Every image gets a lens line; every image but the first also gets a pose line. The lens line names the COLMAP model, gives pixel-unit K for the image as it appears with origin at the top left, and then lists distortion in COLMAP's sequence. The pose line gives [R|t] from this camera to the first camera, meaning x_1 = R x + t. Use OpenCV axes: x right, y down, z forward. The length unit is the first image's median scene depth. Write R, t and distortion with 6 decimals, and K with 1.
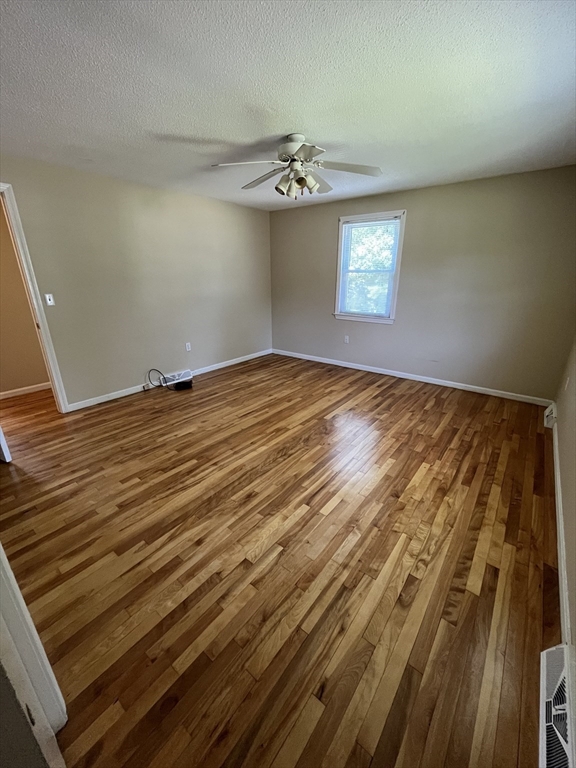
lens RADIAL K [[312.5, 0, 287.0], [0, 312.5, 379.6], [0, 0, 1]] dist [-0.005533, -0.000618]
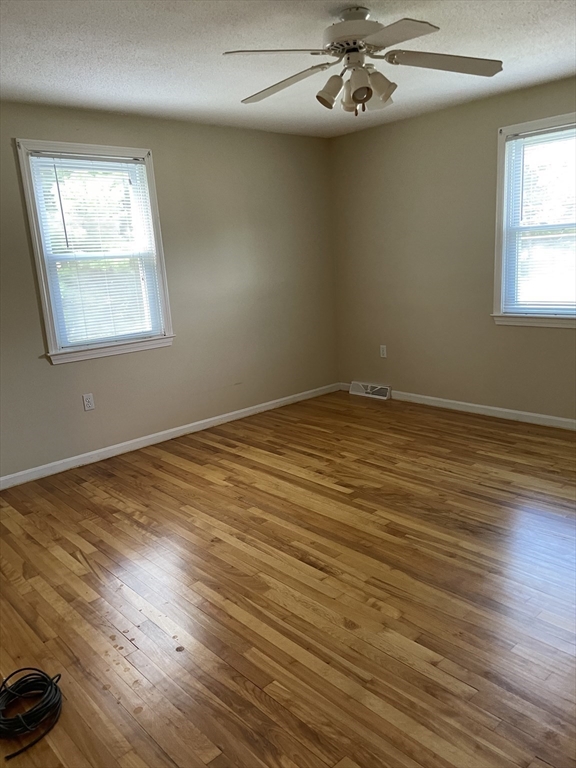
lens RADIAL K [[582.3, 0, 289.2], [0, 582.3, 383.9], [0, 0, 1]] dist [0.050838, -0.051294]
pose [[0.165797, -0.226848, 0.959714, -0.747265], [0.377562, 0.913634, 0.150730, -0.221473], [-0.911020, 0.337361, 0.237127, 0.677044]]
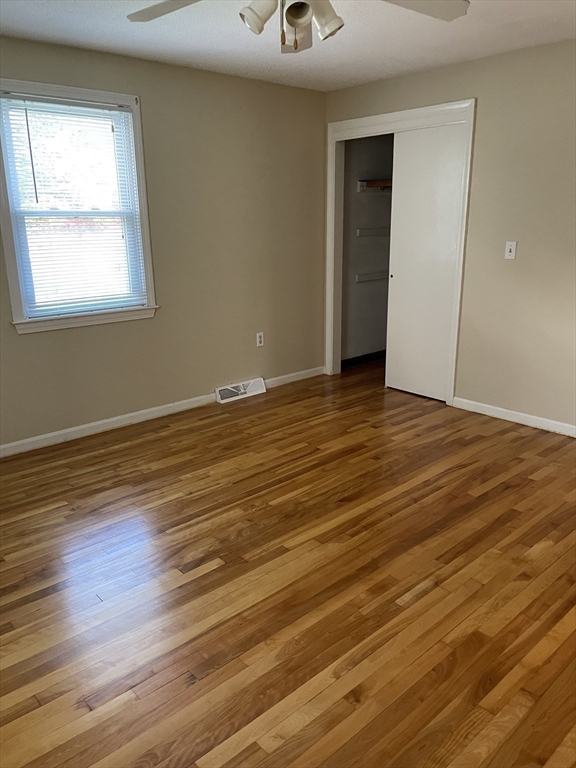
lens RADIAL K [[582.3, 0, 288.5], [0, 582.3, 381.9], [0, 0, 1]] dist [0.050838, -0.051294]
pose [[-0.986646, -0.034584, 0.159167, -0.067694], [0.062496, 0.822024, 0.566013, -0.434831], [-0.150414, 0.568402, -0.808885, 1.276423]]
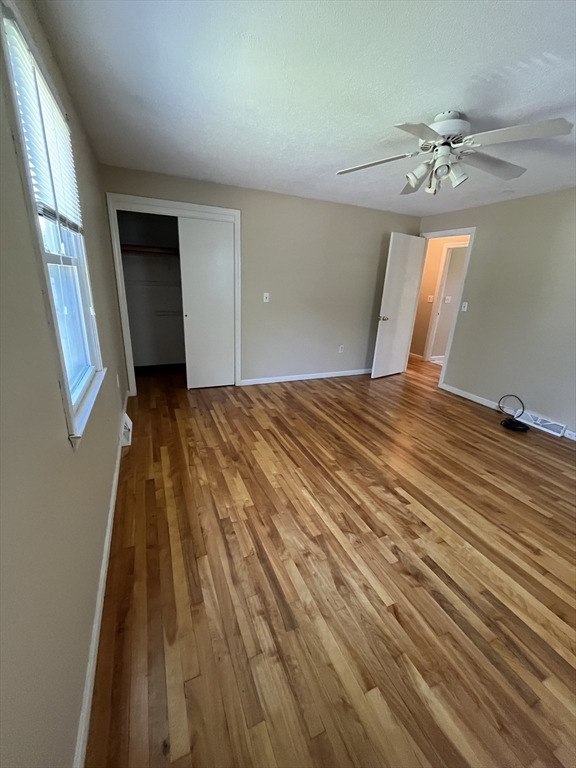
lens RADIAL K [[312.5, 0, 291.0], [0, 312.5, 380.6], [0, 0, 1]] dist [-0.005533, -0.000618]
pose [[-0.461740, 0.253600, -0.849990, 0.668116], [-0.329077, 0.840898, 0.429651, -0.262003], [0.823714, 0.478099, -0.304822, 0.777564]]
